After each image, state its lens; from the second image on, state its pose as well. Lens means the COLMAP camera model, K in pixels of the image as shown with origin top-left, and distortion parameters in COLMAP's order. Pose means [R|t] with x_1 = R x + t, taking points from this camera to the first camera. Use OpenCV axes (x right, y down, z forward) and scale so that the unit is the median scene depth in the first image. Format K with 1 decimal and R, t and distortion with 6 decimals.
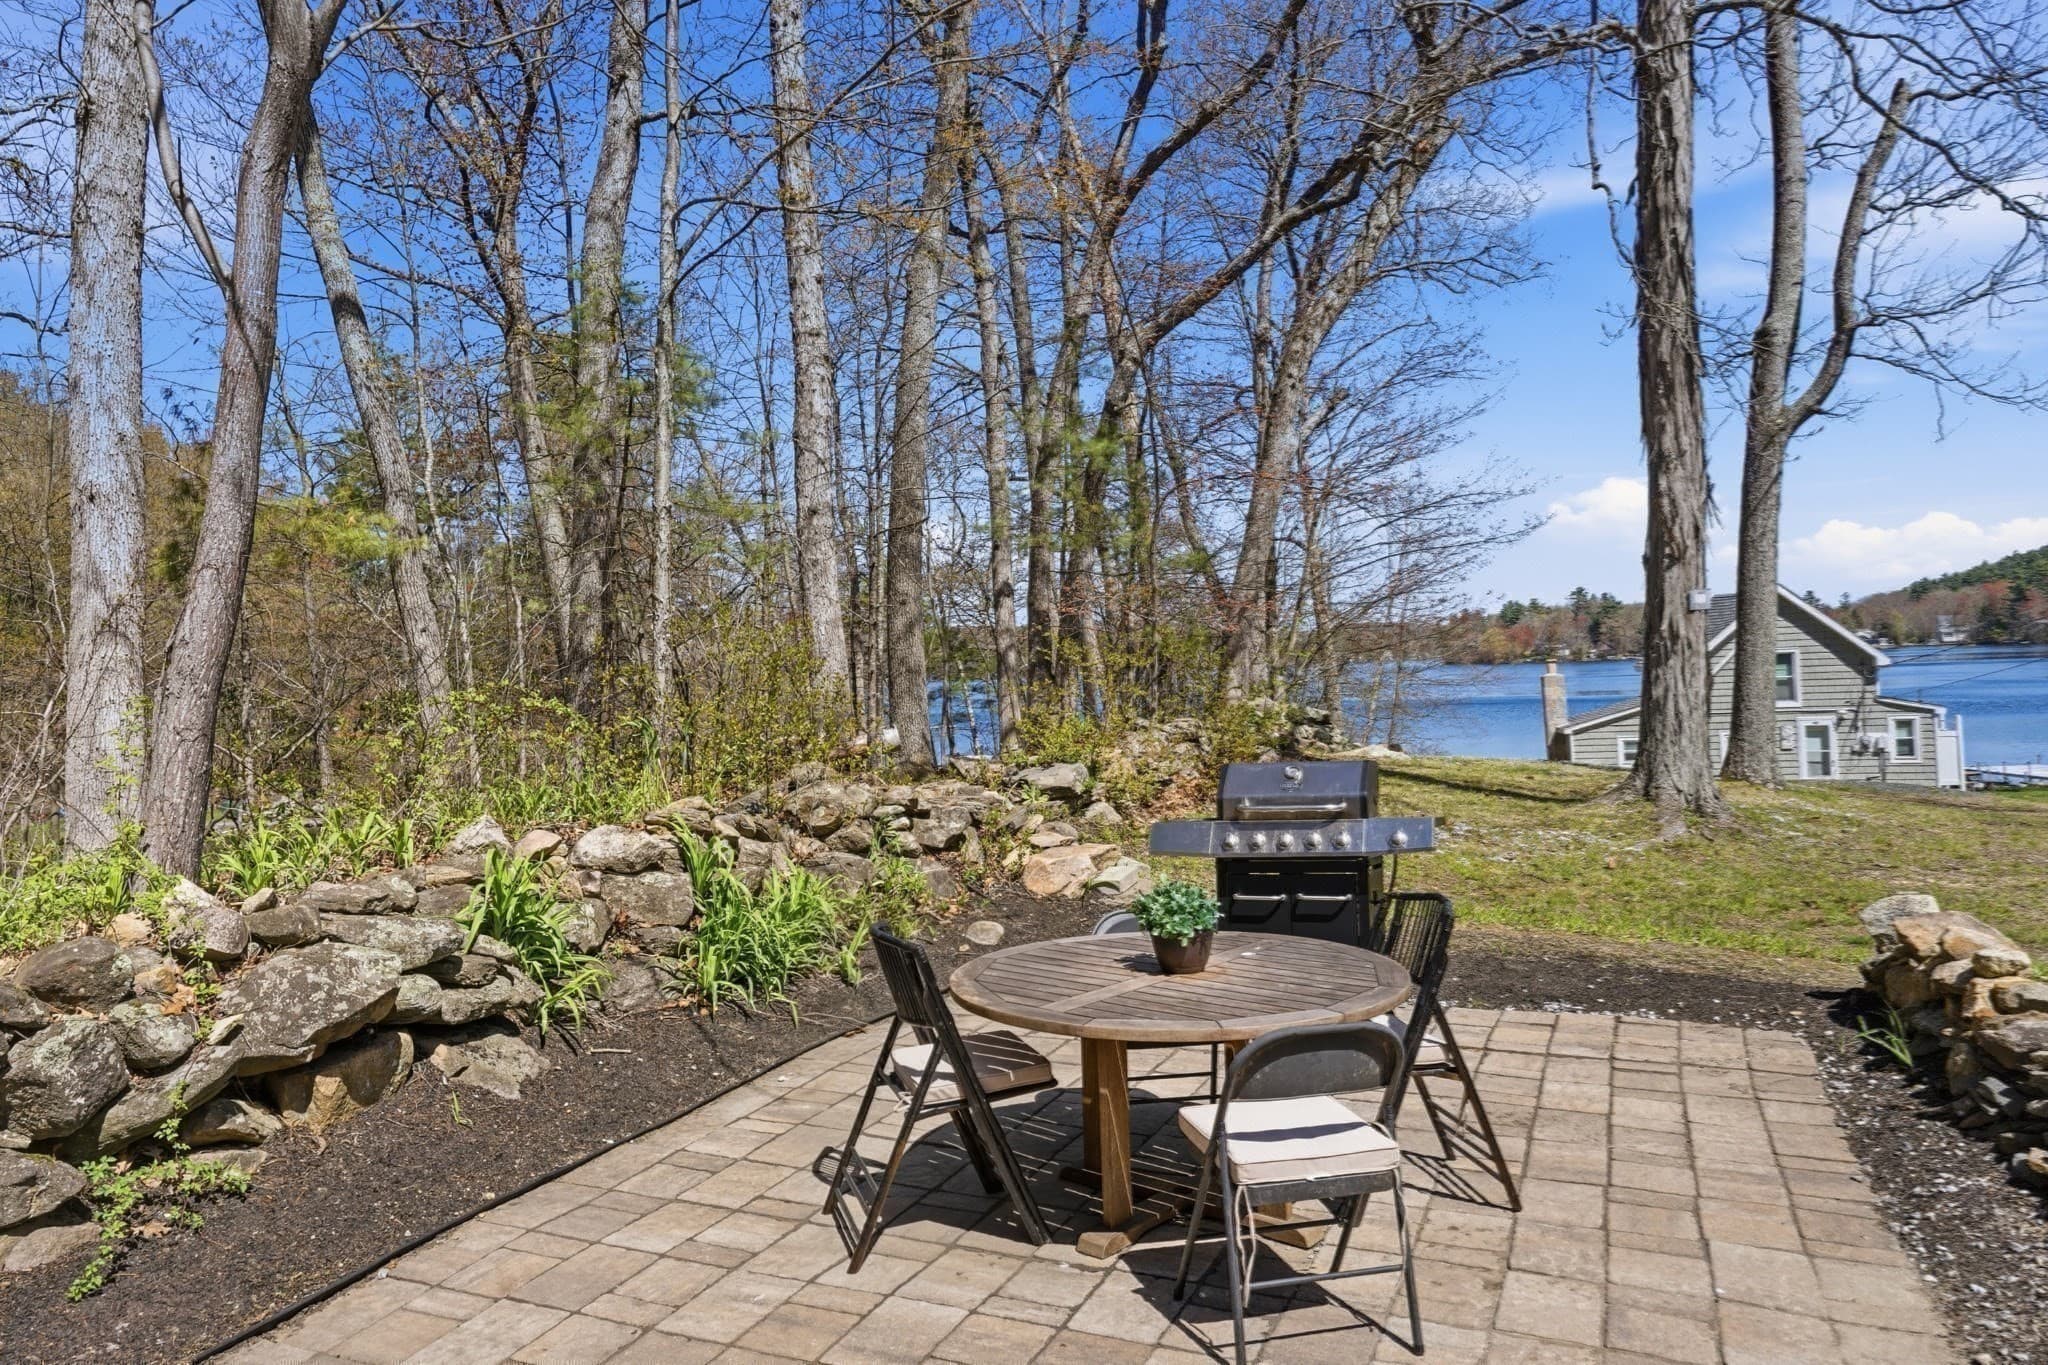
lens RADIAL K [[1357.9, 0, 1024.0], [0, 1357.9, 682.5], [0, 0, 1]] dist [-0.005652, 0.003039]
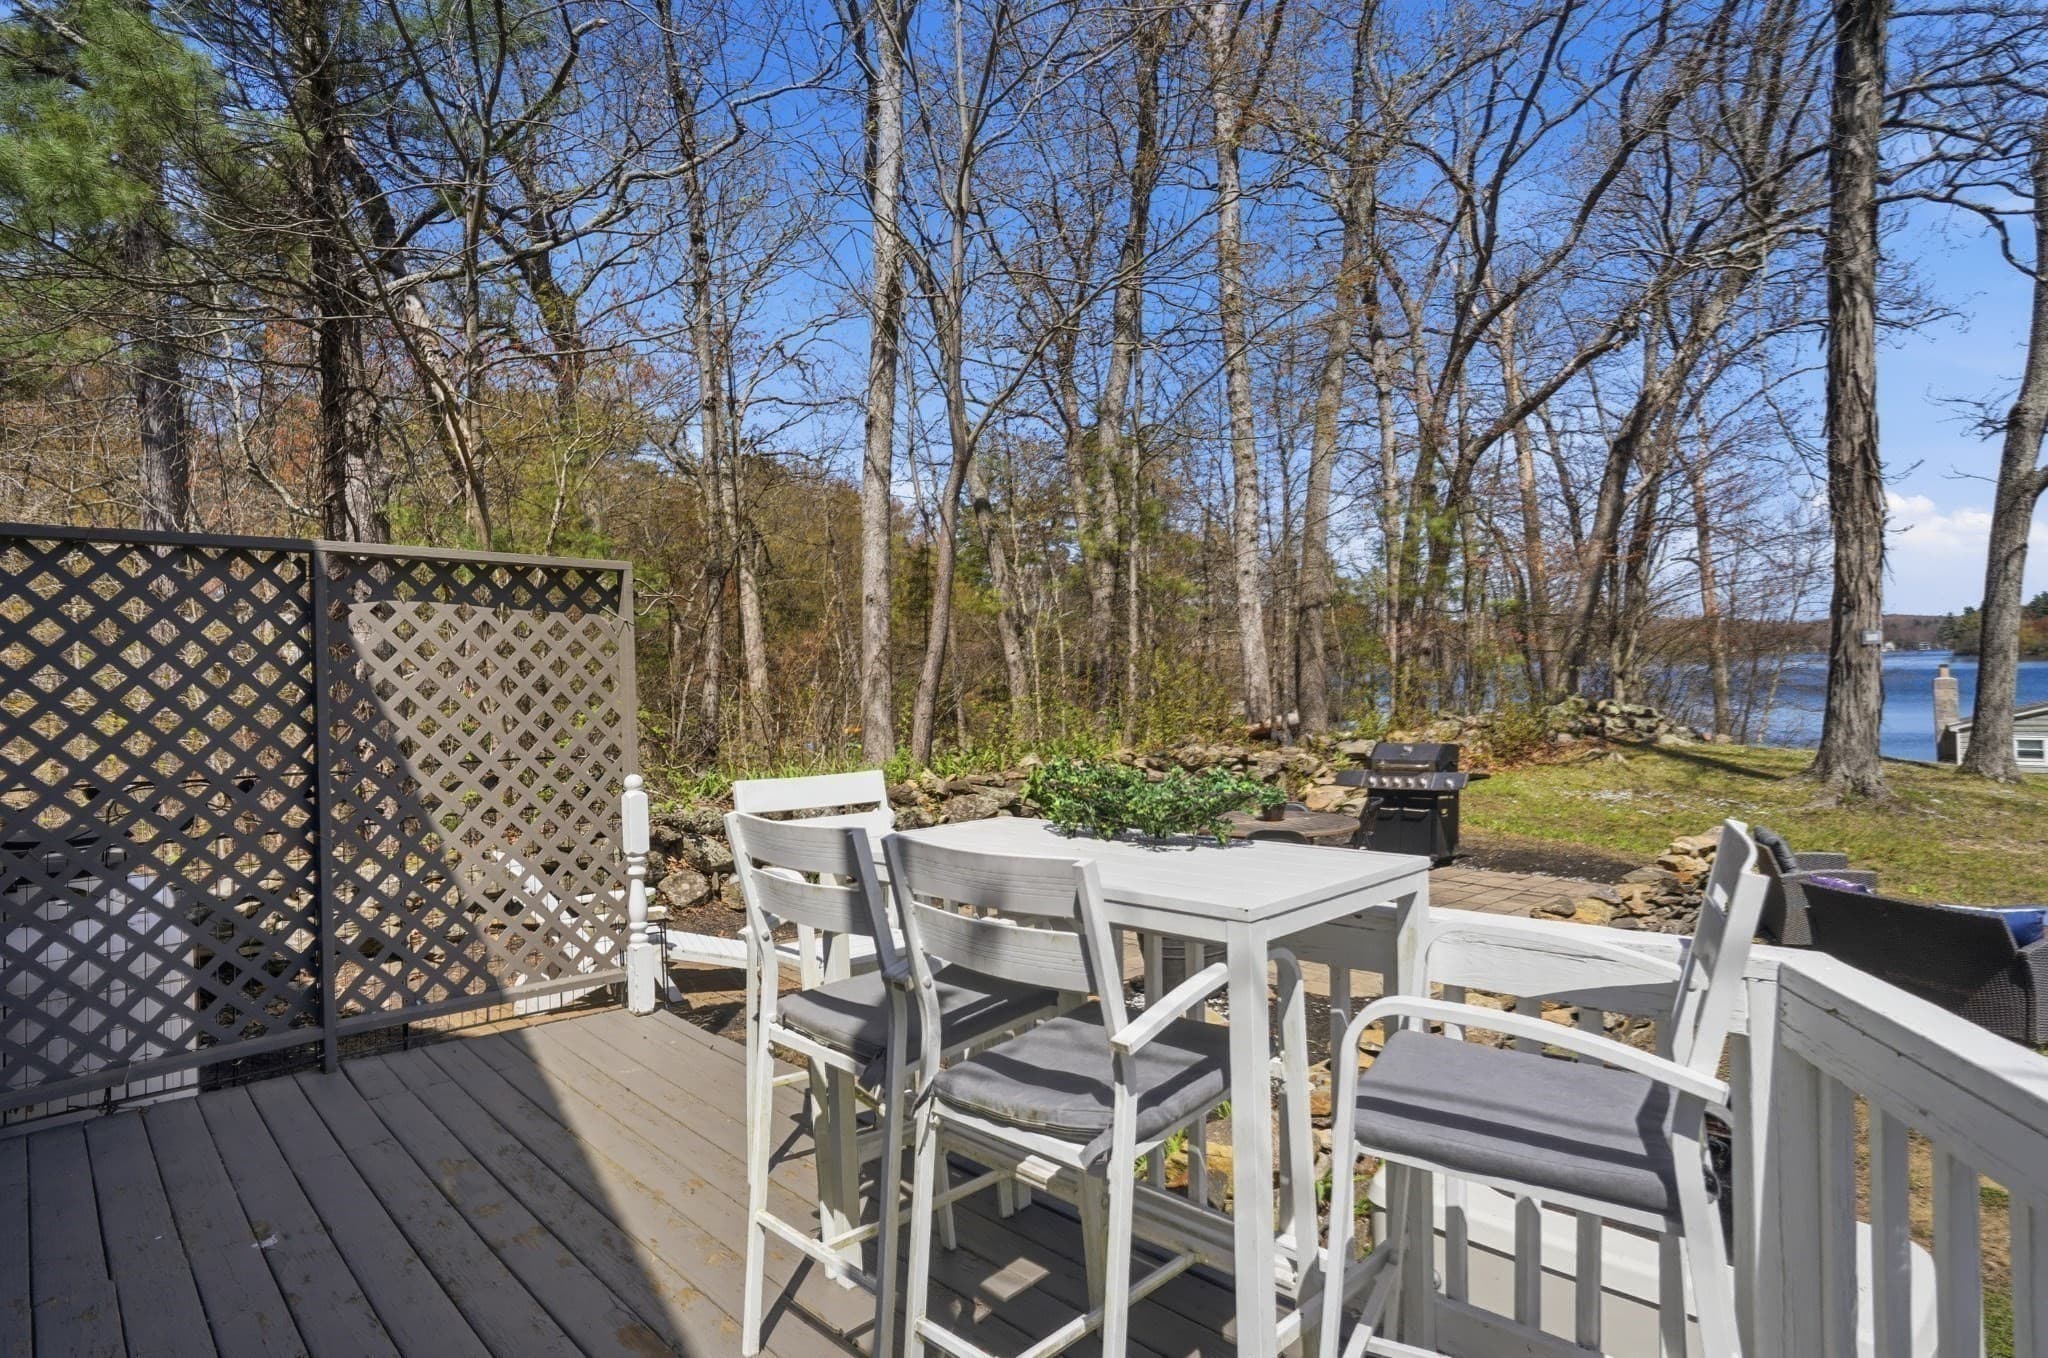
lens RADIAL K [[983.4, 0, 1024.0], [0, 983.4, 679.0], [0, 0, 1]] dist [0.001038, 0.000134]
pose [[0.916979, 0.014992, -0.398654, 0.197167], [-0.012027, 0.999878, 0.009938, -0.033159], [0.398754, -0.004319, 0.917048, -0.419302]]
